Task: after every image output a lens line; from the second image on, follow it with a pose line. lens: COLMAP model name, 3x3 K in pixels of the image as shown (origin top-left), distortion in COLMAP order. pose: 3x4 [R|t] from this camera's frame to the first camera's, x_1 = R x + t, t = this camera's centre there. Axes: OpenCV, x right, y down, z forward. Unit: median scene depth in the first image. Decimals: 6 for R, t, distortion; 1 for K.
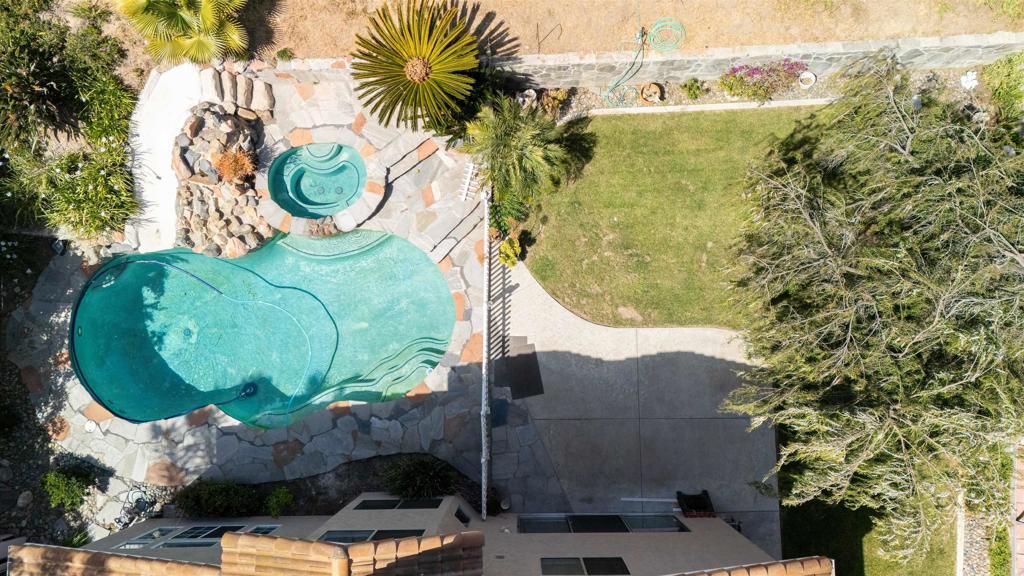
lens RADIAL K [[736.7, 0, 512.0], [0, 736.7, 288.0], [0, 0, 1]] dist [0.056593, -0.060819]
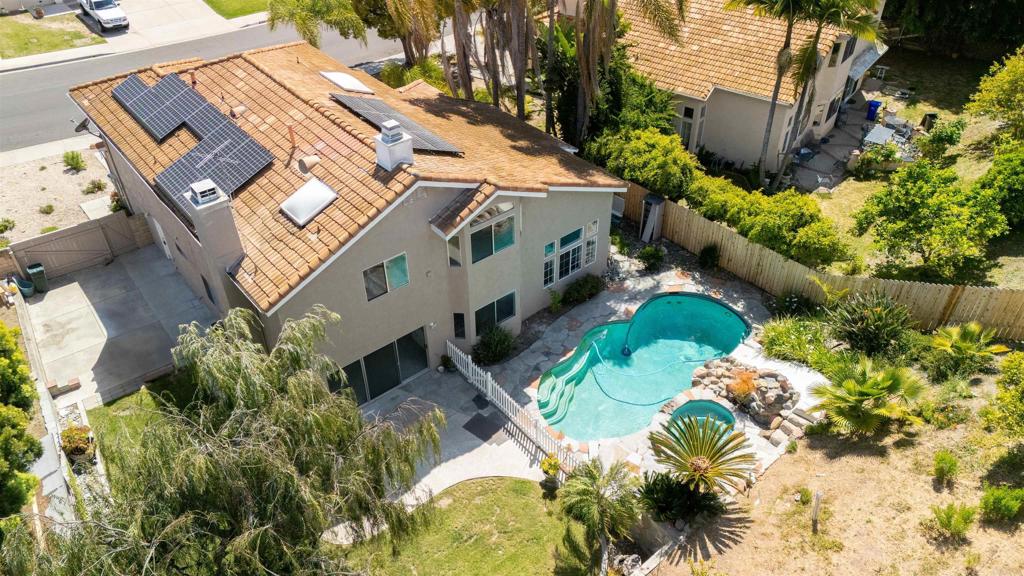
lens RADIAL K [[736.7, 0, 512.0], [0, 736.7, 288.0], [0, 0, 1]] dist [0.056593, -0.060819]
pose [[-0.775495, 0.411679, -0.478673, 0.508977], [-0.627172, -0.415201, 0.658987, -0.687115], [0.072545, 0.811252, 0.580179, 0.030888]]
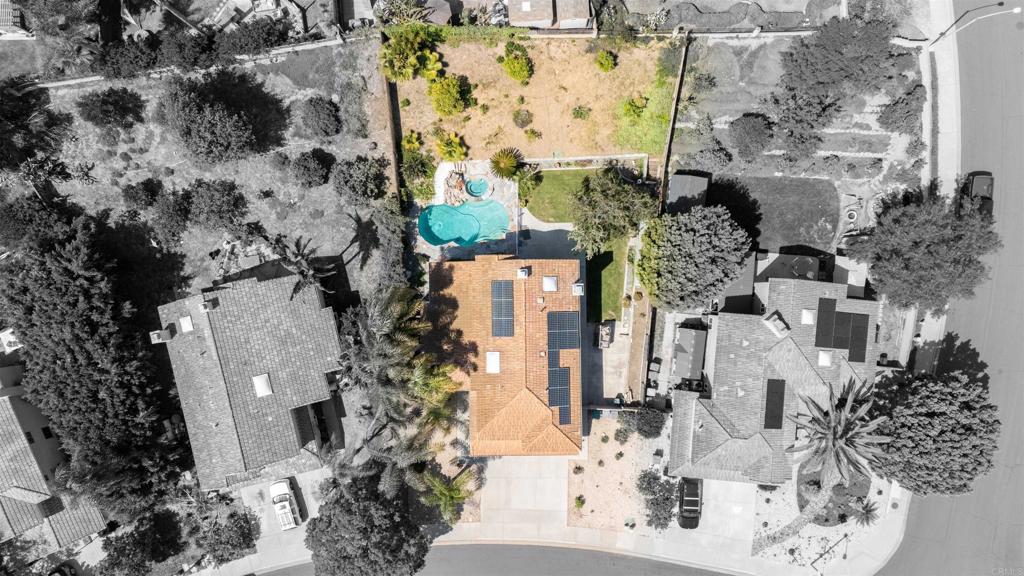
lens RADIAL K [[736.7, 0, 512.0], [0, 736.7, 288.0], [0, 0, 1]] dist [0.056593, -0.060819]
pose [[0.999736, -0.003743, 0.022661, -0.160476], [0.001451, 0.994953, 0.100327, 0.001009], [-0.022922, -0.100268, 0.994696, -3.196026]]
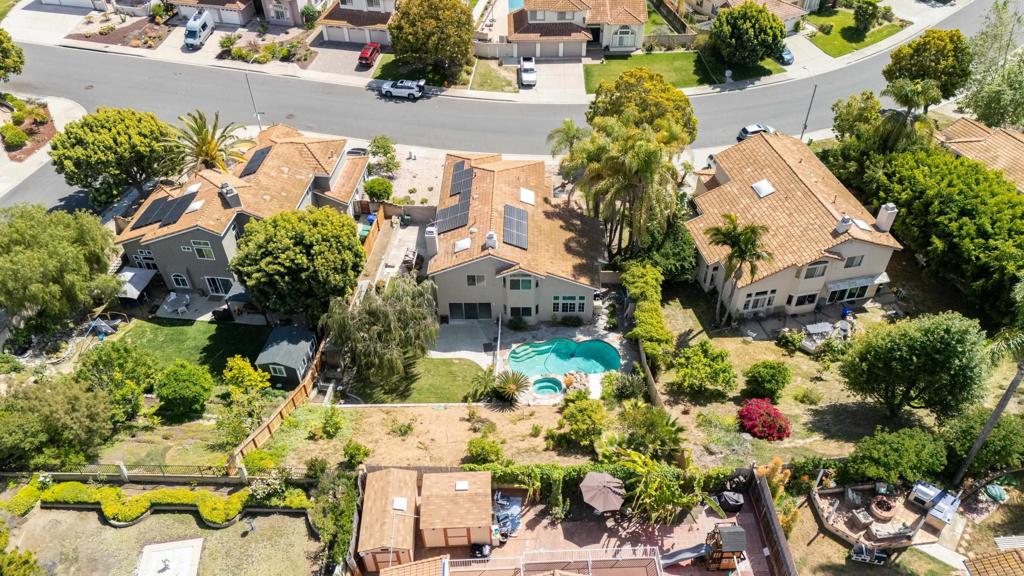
lens RADIAL K [[736.7, 0, 512.0], [0, 736.7, 288.0], [0, 0, 1]] dist [0.056593, -0.060819]
pose [[-0.998698, 0.006257, 0.050625, -0.274496], [0.036059, -0.615385, 0.787402, -2.440368], [0.036081, 0.788202, 0.614358, -1.348189]]
